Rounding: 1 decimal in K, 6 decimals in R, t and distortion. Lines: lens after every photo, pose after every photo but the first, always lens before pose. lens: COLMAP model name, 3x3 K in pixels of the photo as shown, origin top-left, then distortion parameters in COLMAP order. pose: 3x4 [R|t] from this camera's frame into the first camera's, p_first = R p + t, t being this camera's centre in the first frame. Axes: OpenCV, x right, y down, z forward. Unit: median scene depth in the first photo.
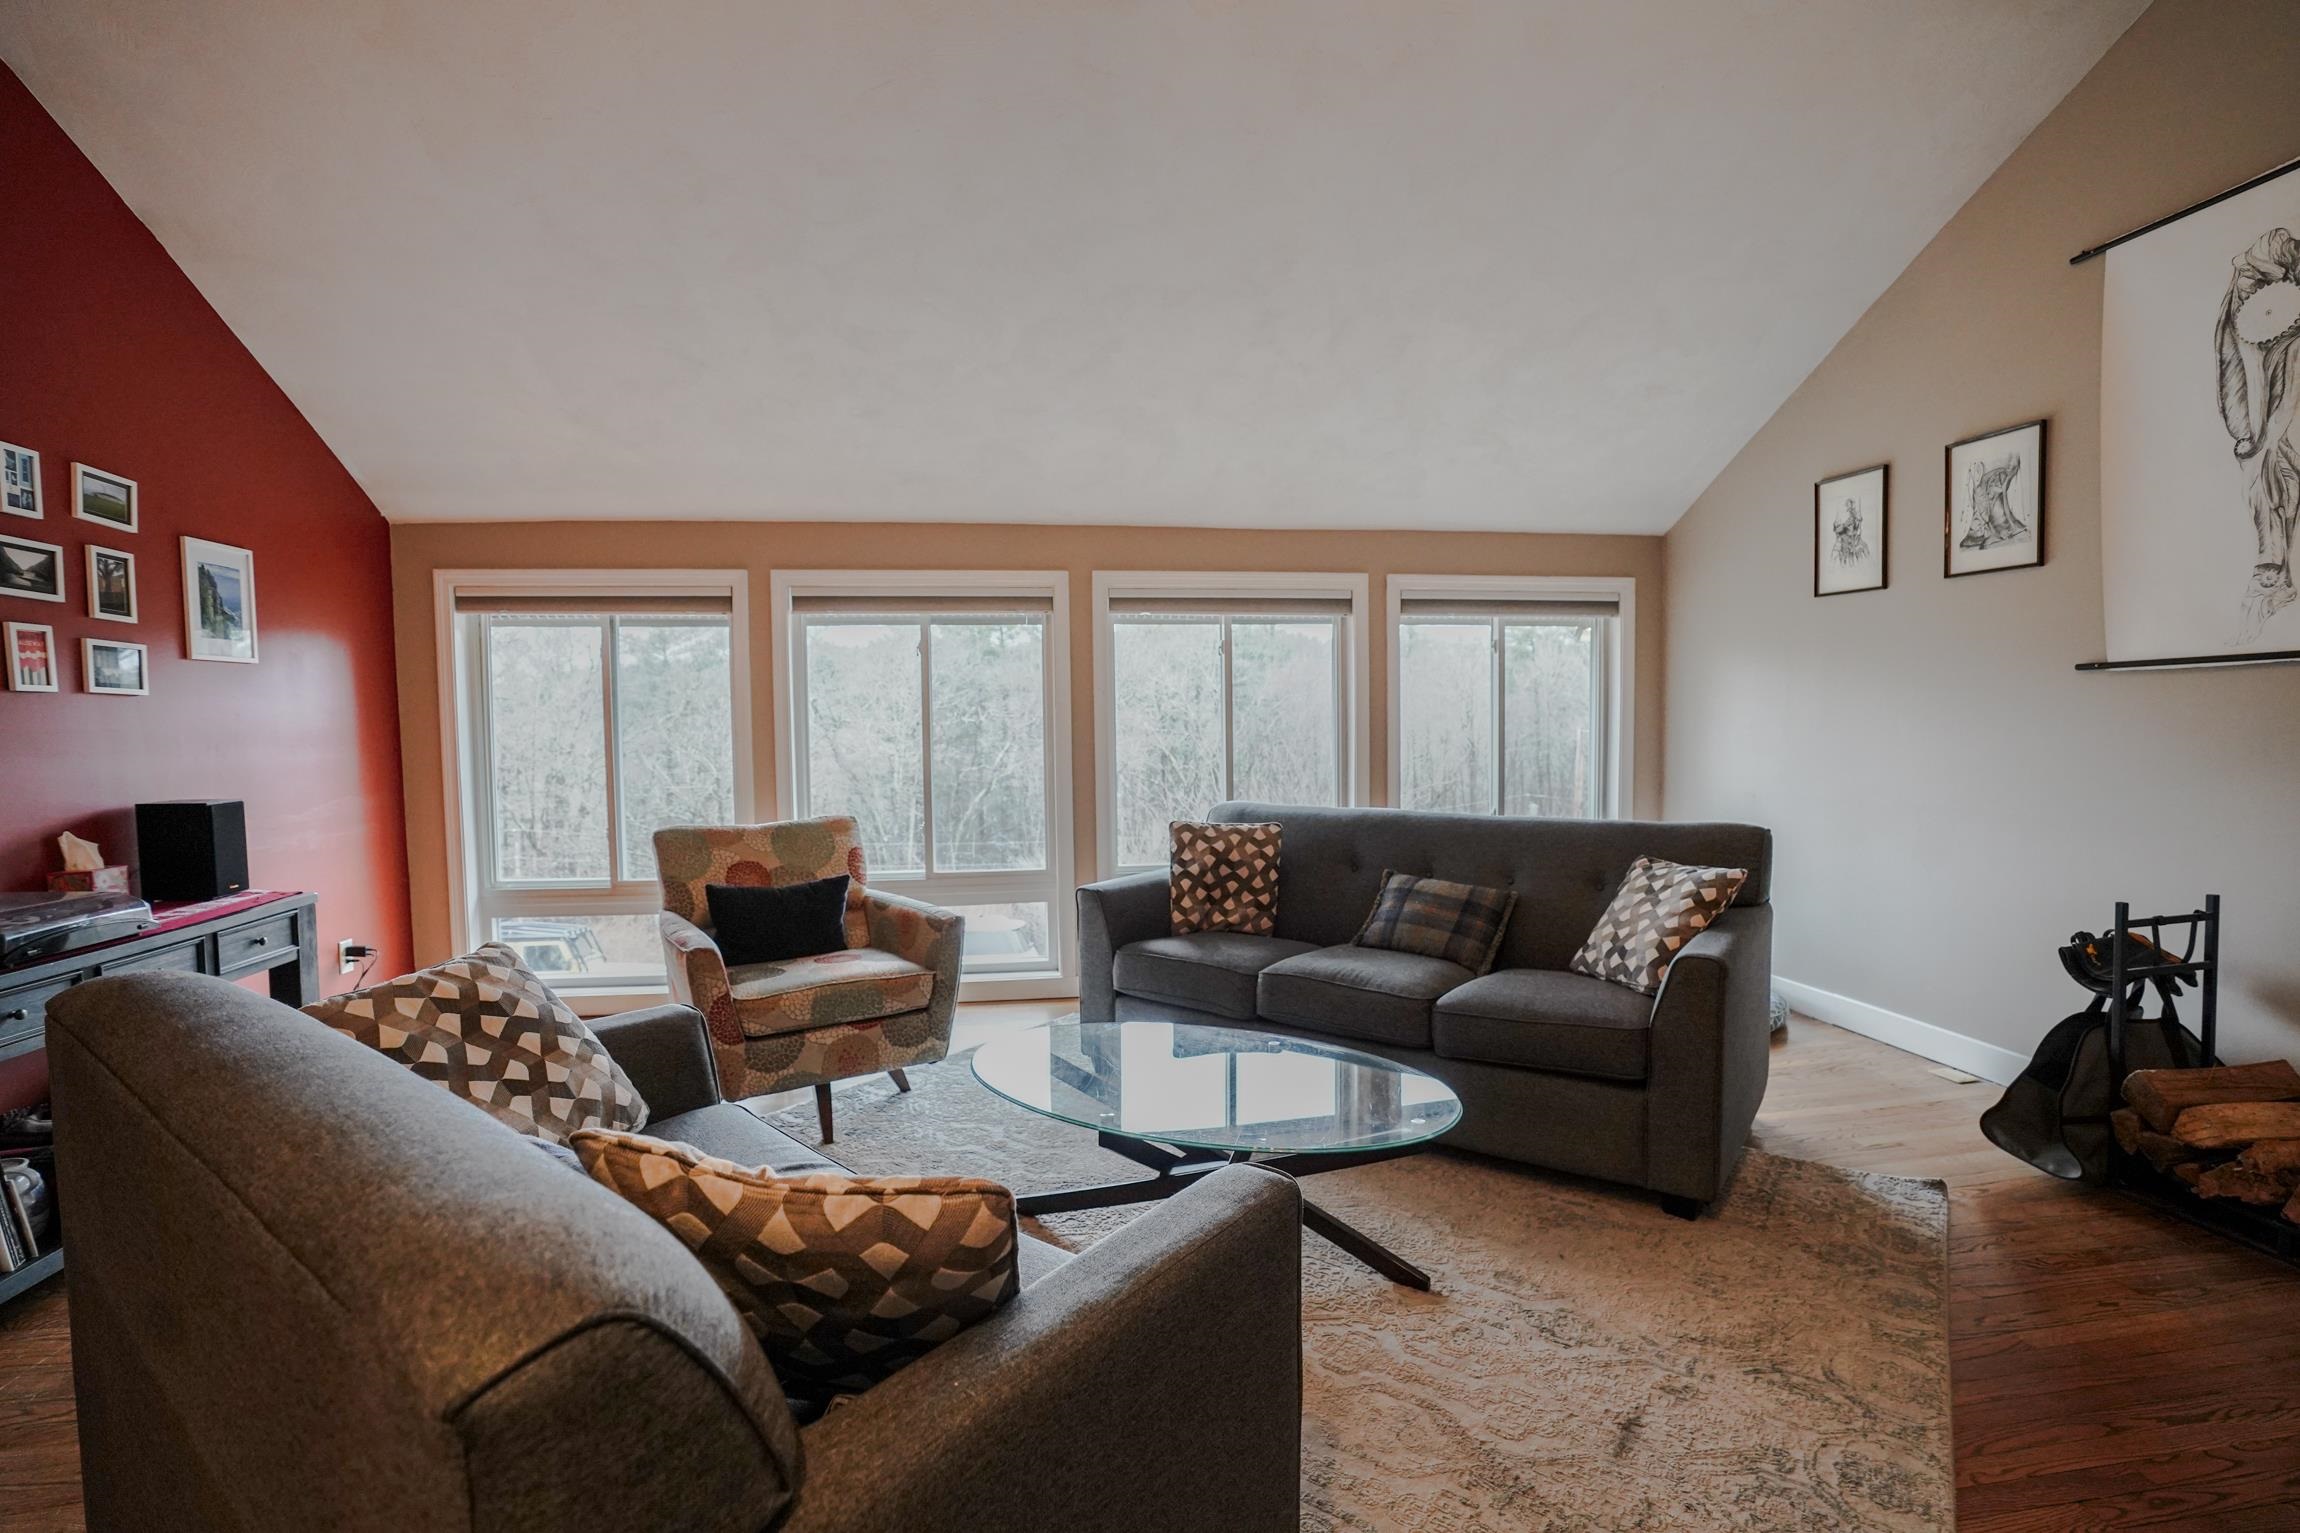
lens RADIAL K [[1067.9, 0, 1146.6], [0, 1067.9, 770.5], [0, 0, 1]] dist [-0.066250, 0.025968]
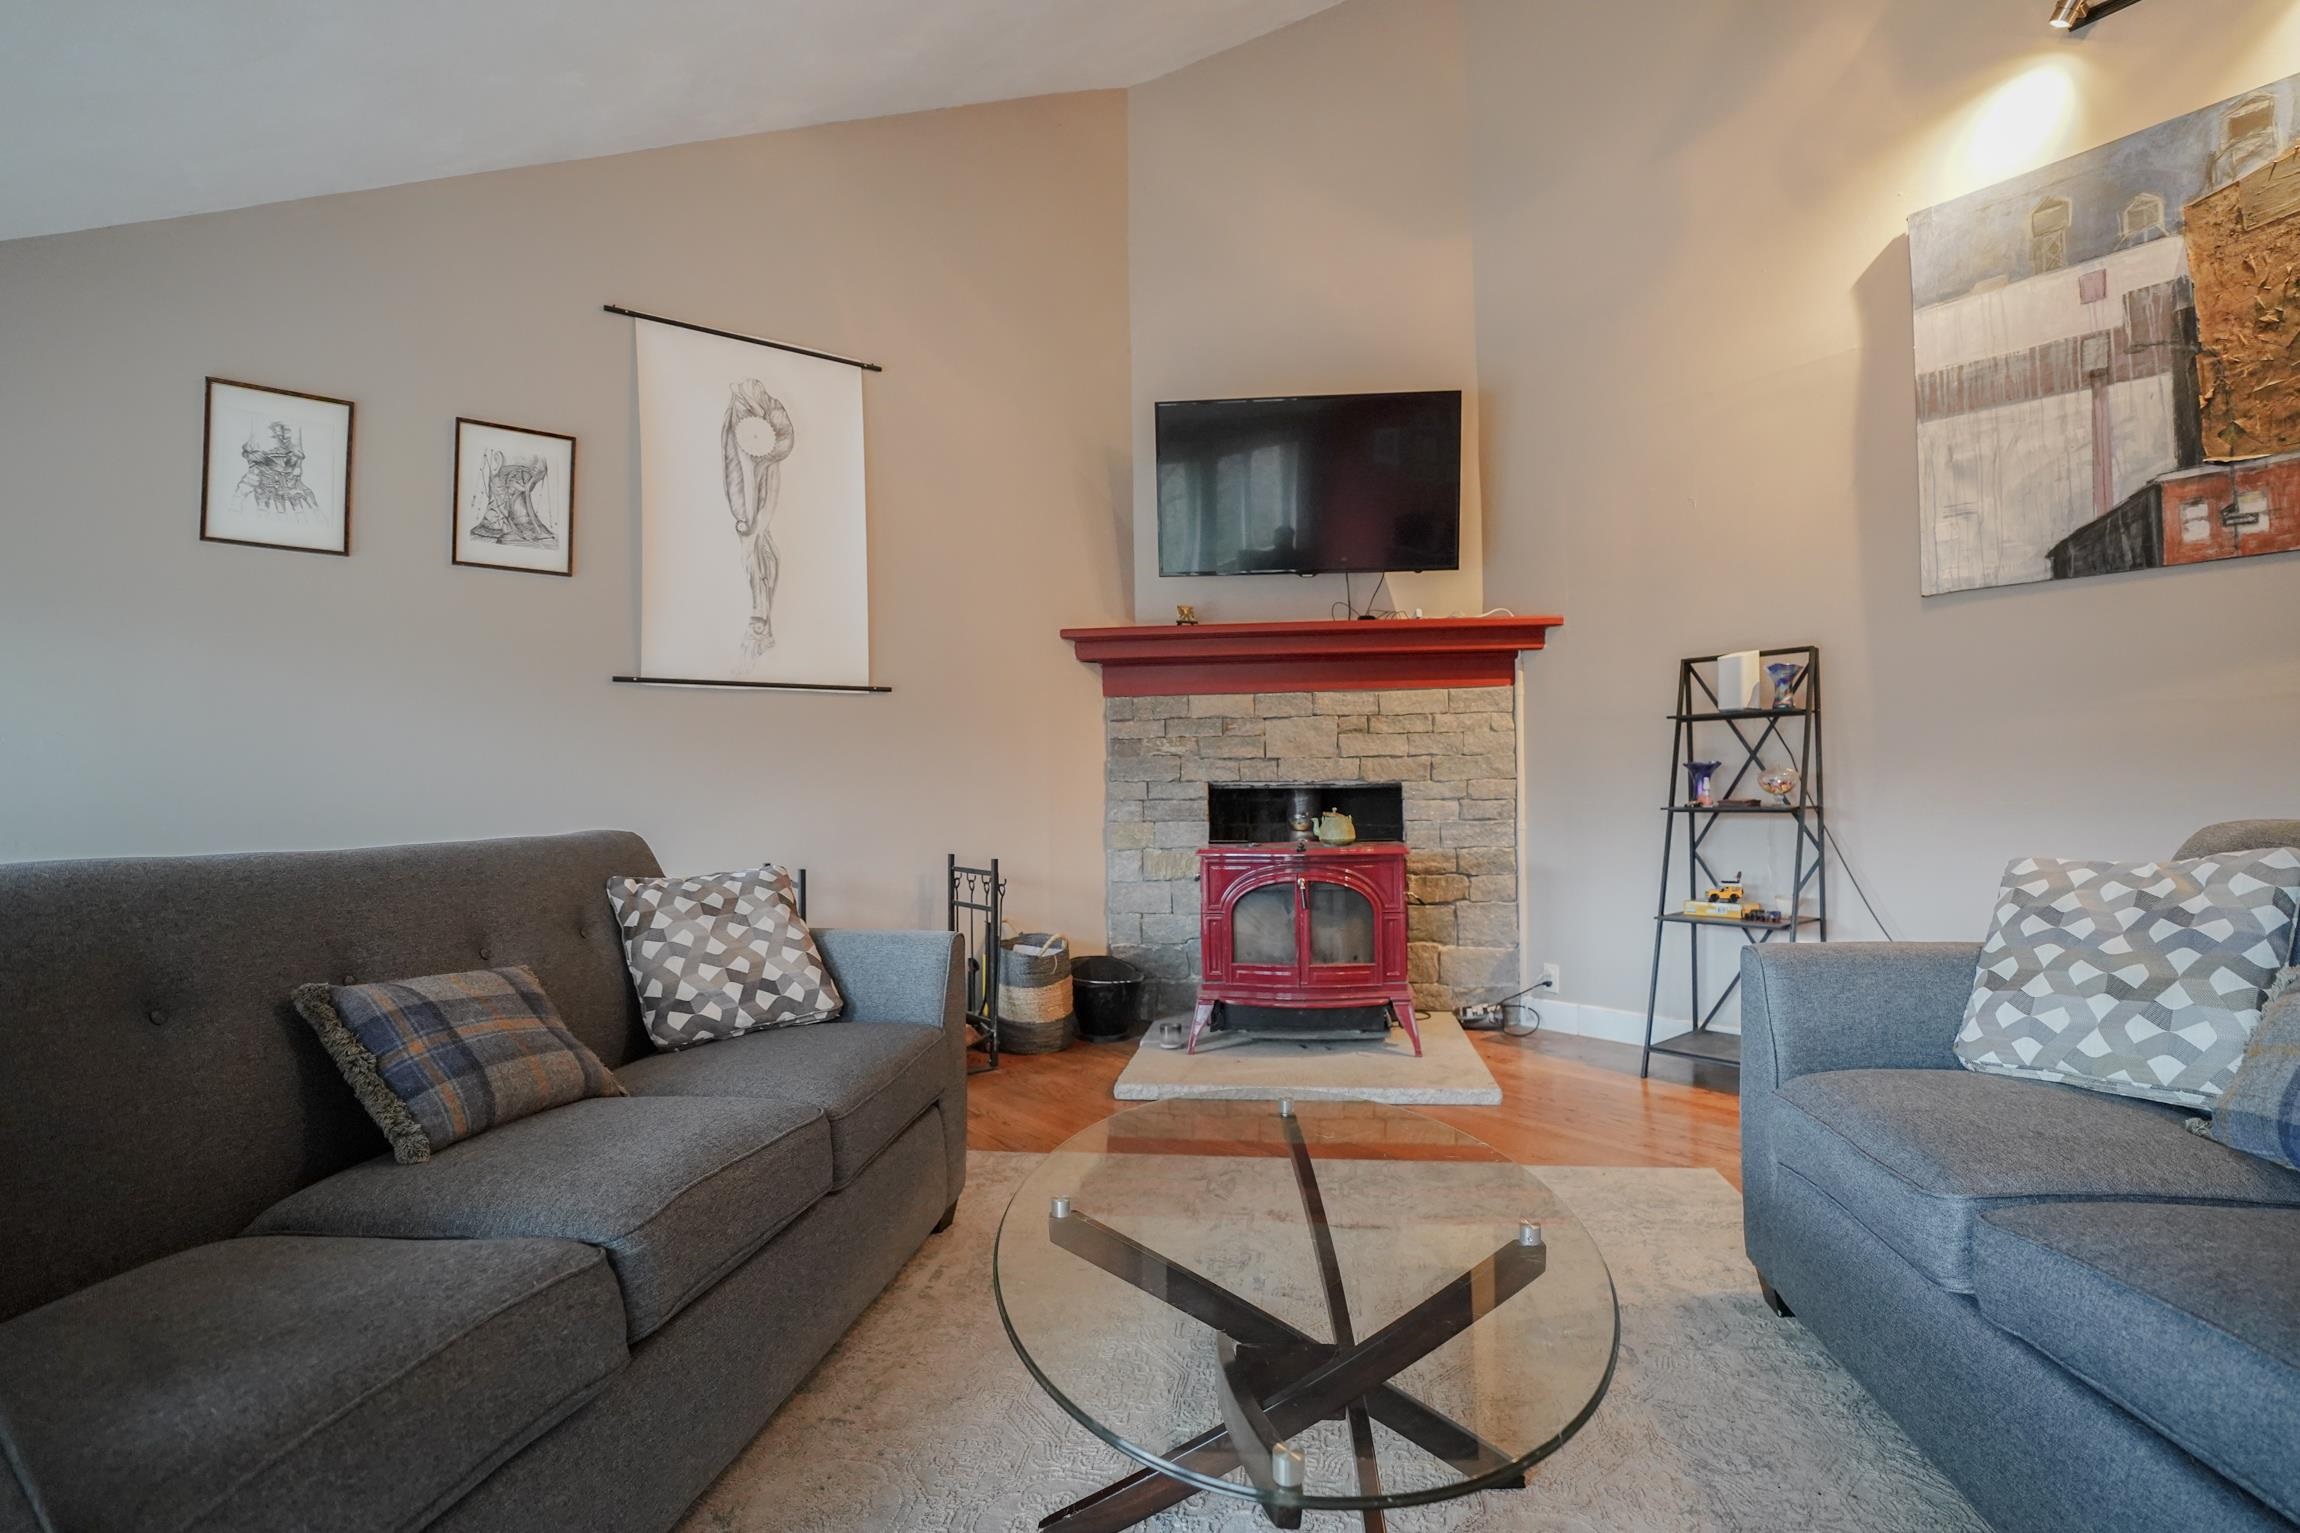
lens RADIAL K [[1093.4, 0, 1142.1], [0, 1093.4, 772.2], [0, 0, 1]] dist [-0.068260, 0.022973]
pose [[-0.478993, 0.033085, 0.877195, -0.321071], [0.057956, 0.998301, -0.006006, 0.033526], [-0.875904, 0.047962, -0.480096, 0.984280]]
